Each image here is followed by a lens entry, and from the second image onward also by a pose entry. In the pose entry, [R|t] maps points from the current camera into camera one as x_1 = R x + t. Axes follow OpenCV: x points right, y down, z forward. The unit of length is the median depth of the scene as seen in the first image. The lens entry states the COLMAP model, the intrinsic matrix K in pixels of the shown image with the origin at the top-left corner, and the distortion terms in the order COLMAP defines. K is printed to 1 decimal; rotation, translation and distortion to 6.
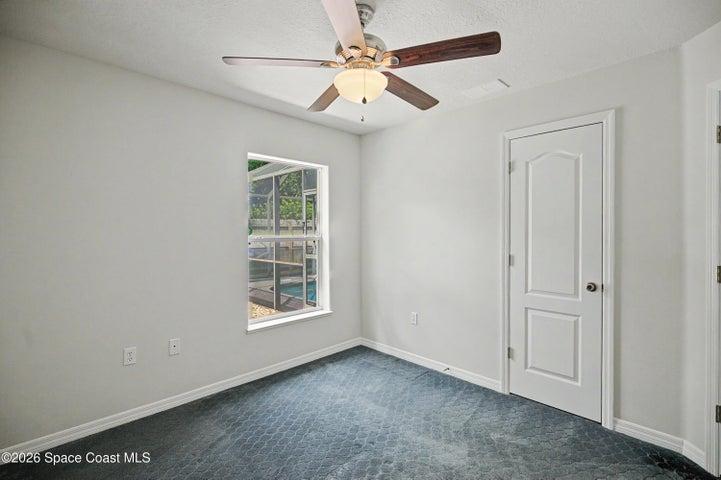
lens RADIAL K [[334.9, 0, 361.6], [0, 334.9, 236.4], [0, 0, 1]] dist [0.001405, 0.000142]
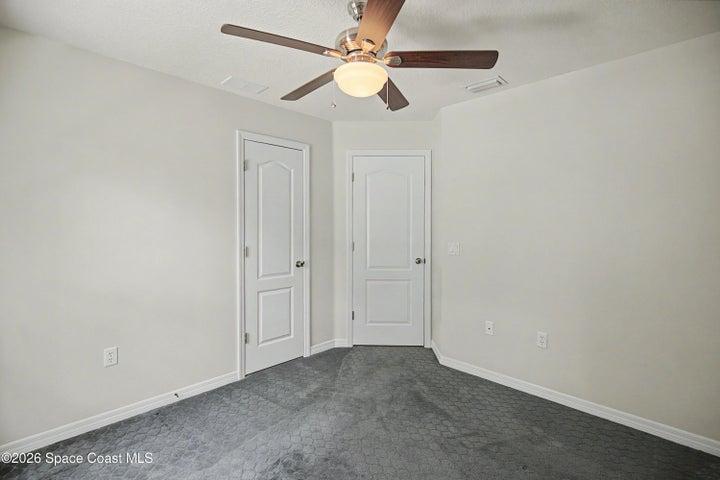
lens RADIAL K [[334.4, 0, 357.9], [0, 334.4, 233.4], [0, 0, 1]] dist [0.001405, 0.000142]
pose [[-0.013501, -0.012730, 0.999828, -0.676004], [0.017383, 0.999765, 0.012964, 0.005417], [-0.999758, 0.017555, -0.013277, 0.699251]]
